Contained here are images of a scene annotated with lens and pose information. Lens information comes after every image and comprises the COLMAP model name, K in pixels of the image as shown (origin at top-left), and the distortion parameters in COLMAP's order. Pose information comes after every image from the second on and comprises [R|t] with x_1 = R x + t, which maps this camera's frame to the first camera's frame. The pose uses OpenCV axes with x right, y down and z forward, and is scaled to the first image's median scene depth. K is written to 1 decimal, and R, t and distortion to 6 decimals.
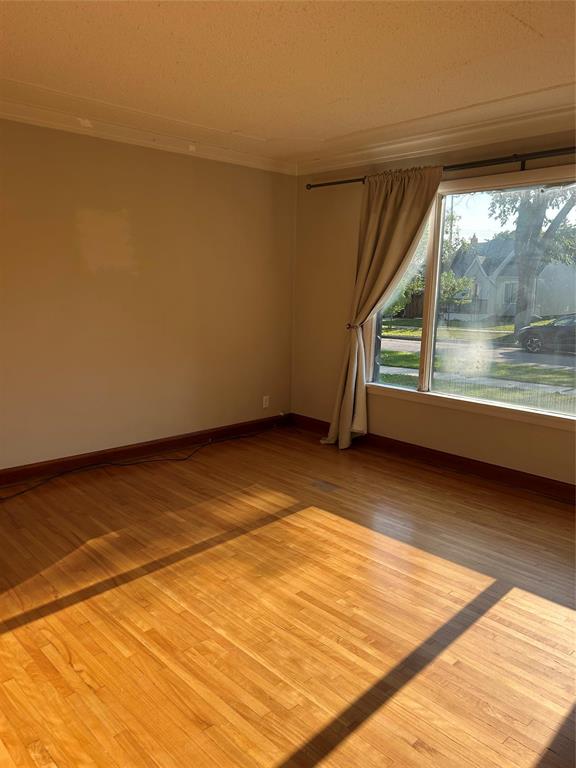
lens RADIAL K [[579.3, 0, 284.4], [0, 579.3, 389.3], [0, 0, 1]] dist [0.054935, -0.058076]
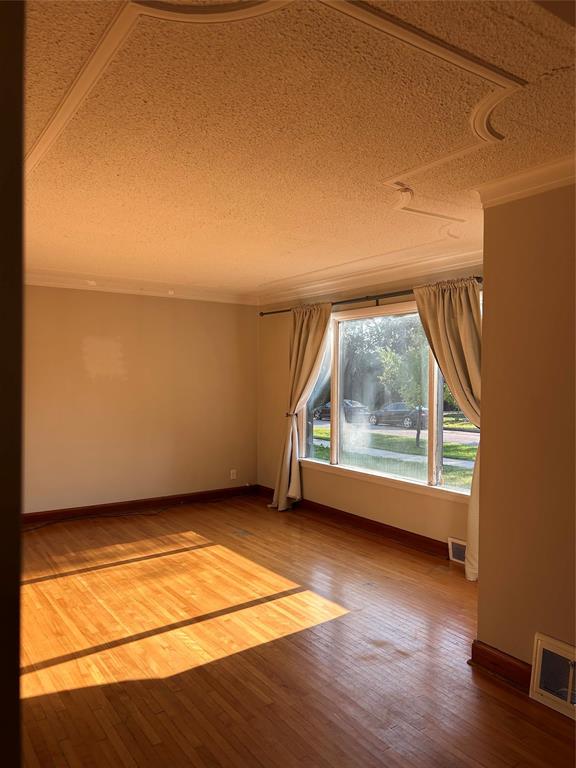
lens RADIAL K [[579.3, 0, 294.9], [0, 579.3, 382.6], [0, 0, 1]] dist [0.054935, -0.058076]
pose [[0.989794, -0.011038, -0.142078, 0.345586], [-0.013405, 0.985363, -0.169941, 0.045428], [0.141874, 0.170111, 0.975158, -0.317731]]
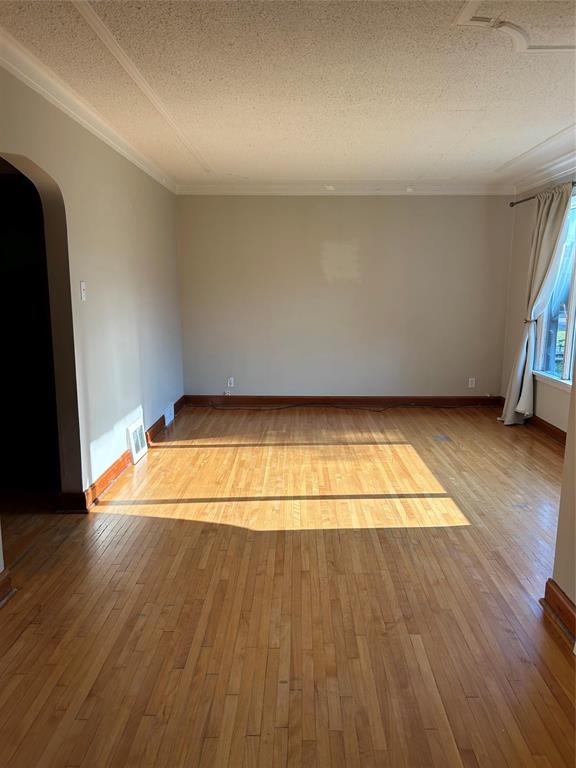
lens RADIAL K [[579.3, 0, 292.6], [0, 579.3, 389.6], [0, 0, 1]] dist [0.054935, -0.058076]
pose [[0.725416, 0.106695, -0.679991, 0.637801], [-0.113633, 0.992921, 0.034571, 0.043960], [0.678866, 0.052191, 0.732405, -0.185278]]
